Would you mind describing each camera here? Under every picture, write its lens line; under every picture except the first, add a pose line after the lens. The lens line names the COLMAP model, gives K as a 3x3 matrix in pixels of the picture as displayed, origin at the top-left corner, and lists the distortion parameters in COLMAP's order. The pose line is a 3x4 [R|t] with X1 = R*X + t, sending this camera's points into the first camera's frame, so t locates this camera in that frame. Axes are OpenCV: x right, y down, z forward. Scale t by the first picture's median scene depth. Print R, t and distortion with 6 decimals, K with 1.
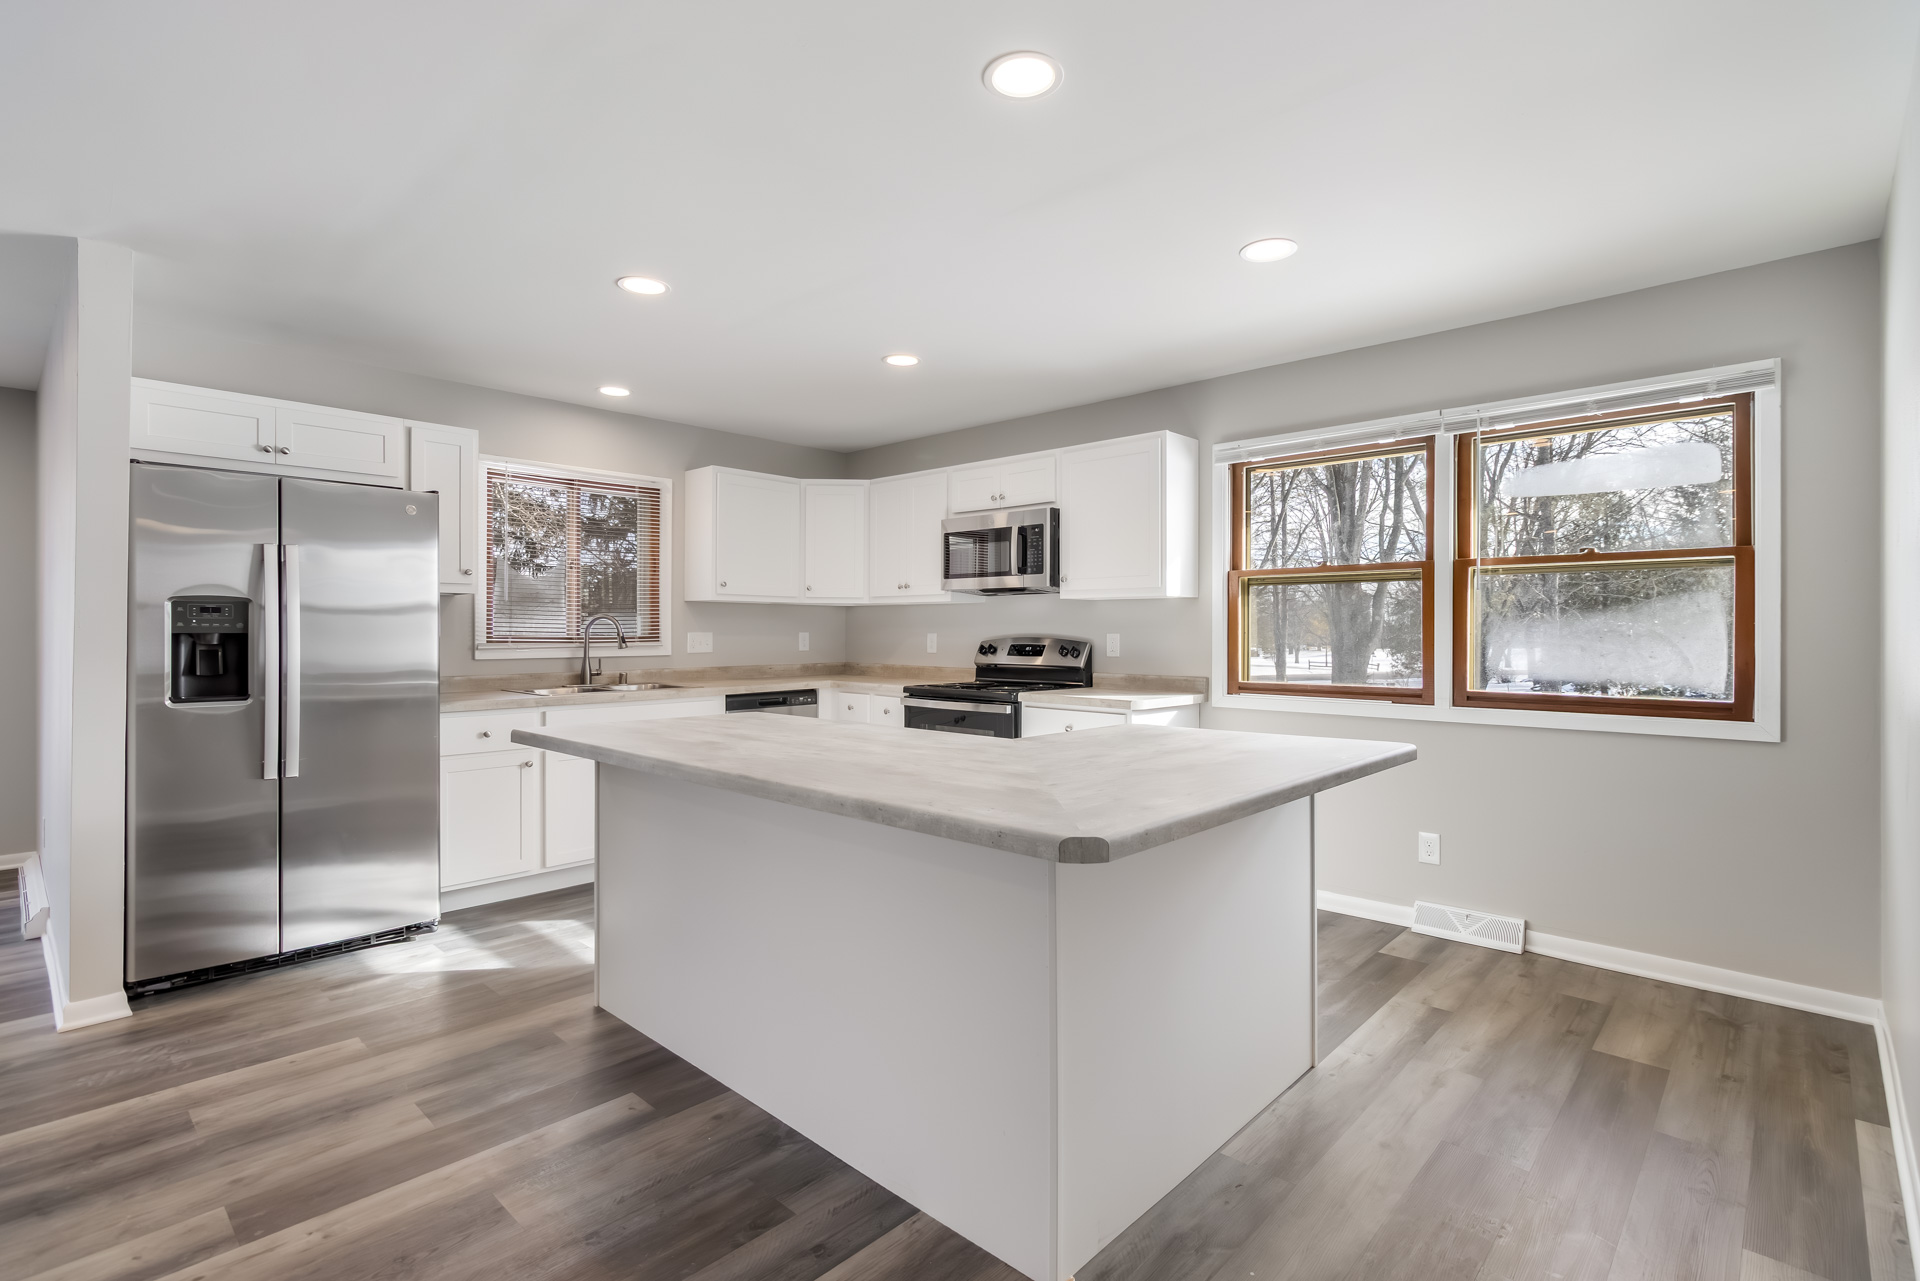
lens RADIAL K [[891.1, 0, 958.6], [0, 891.1, 619.5], [0, 0, 1]] dist [-0.001665, 0.000238]
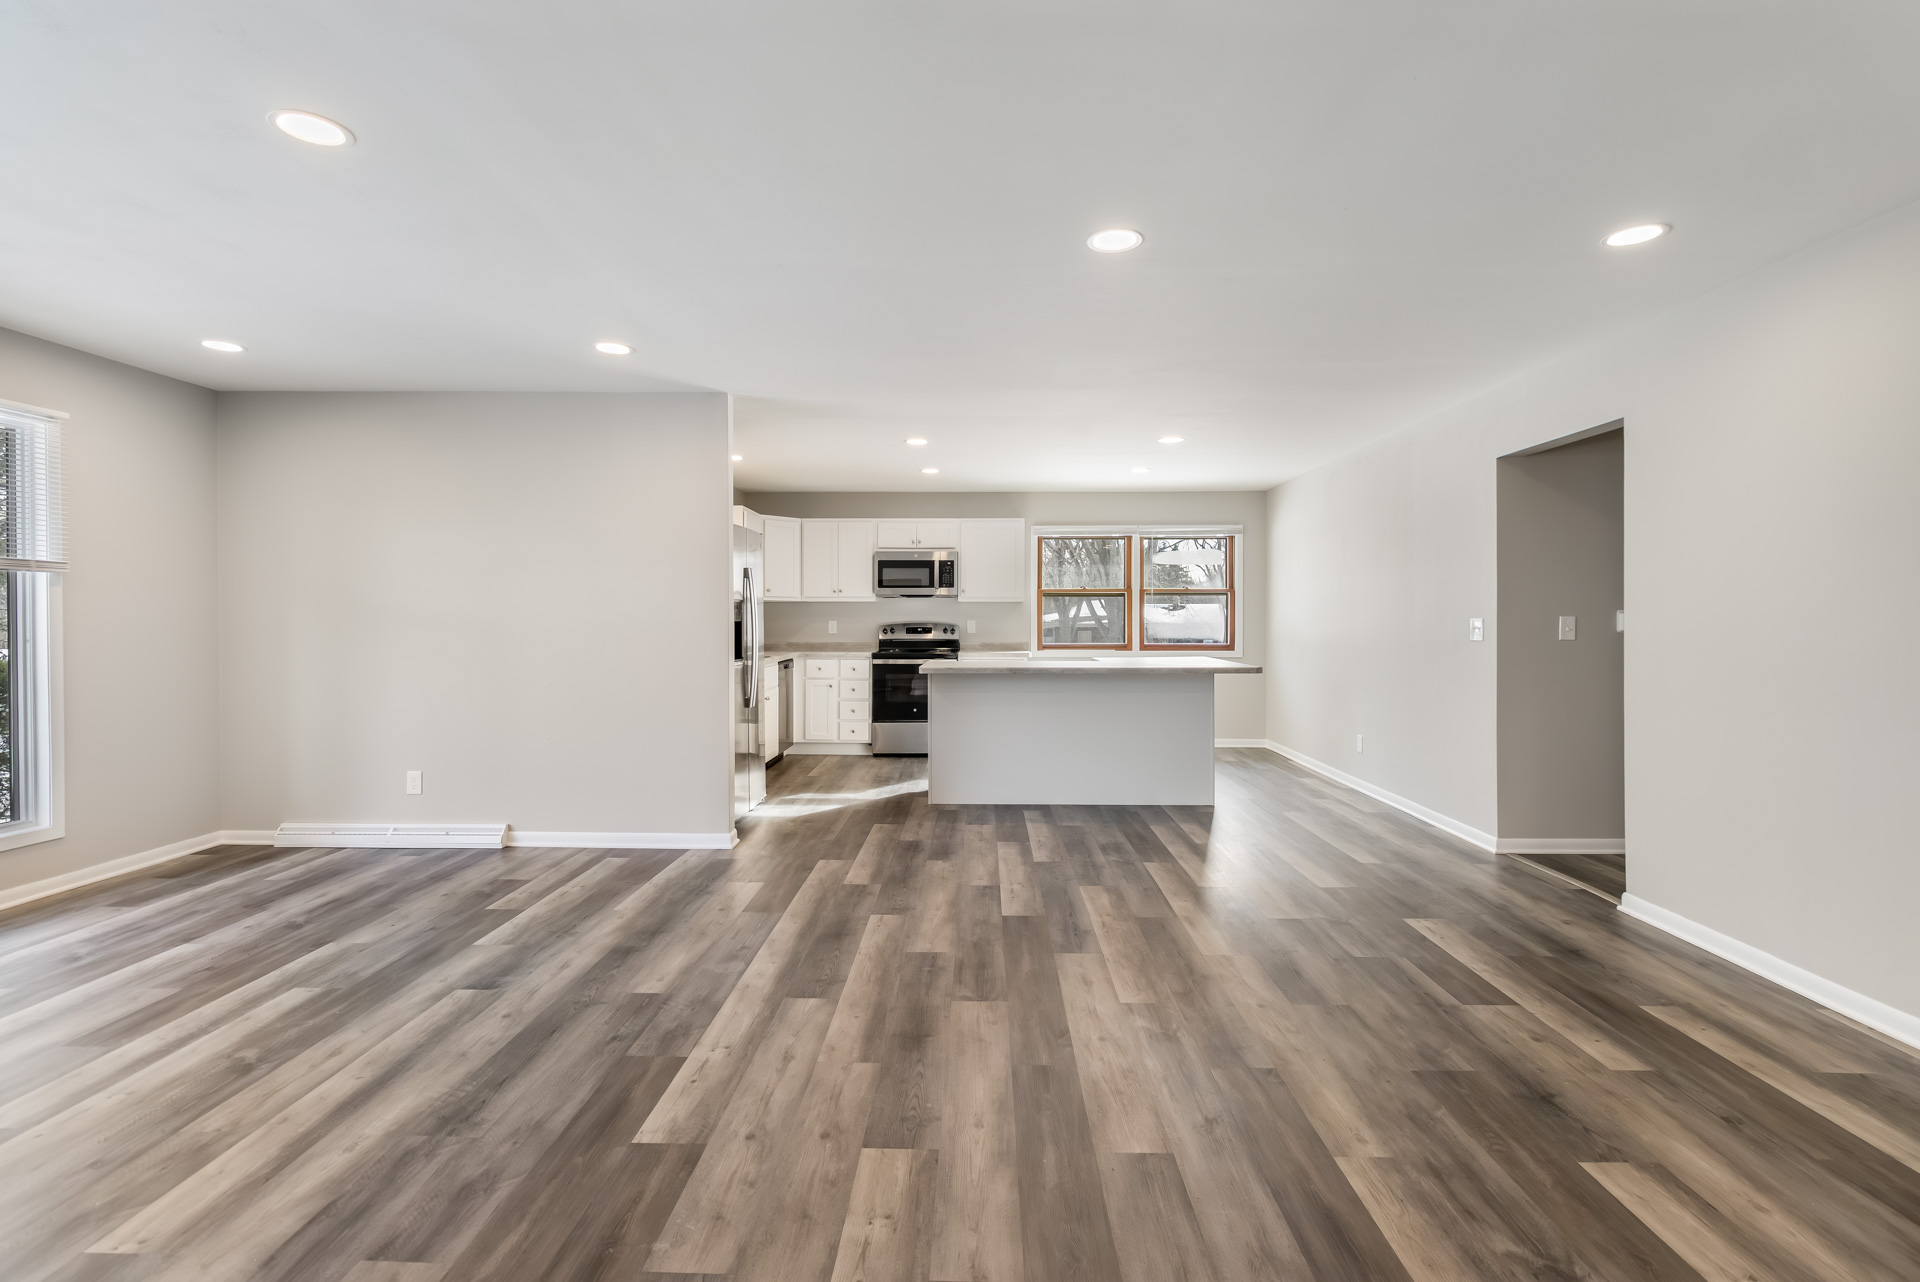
lens RADIAL K [[891.1, 0, 958.6], [0, 891.1, 620.0], [0, 0, 1]] dist [-0.001665, 0.000238]
pose [[0.739787, -0.000437, 0.672841, -1.079592], [-0.009244, 0.999899, 0.010813, -0.004612], [-0.672777, -0.014219, 0.739709, -0.333065]]
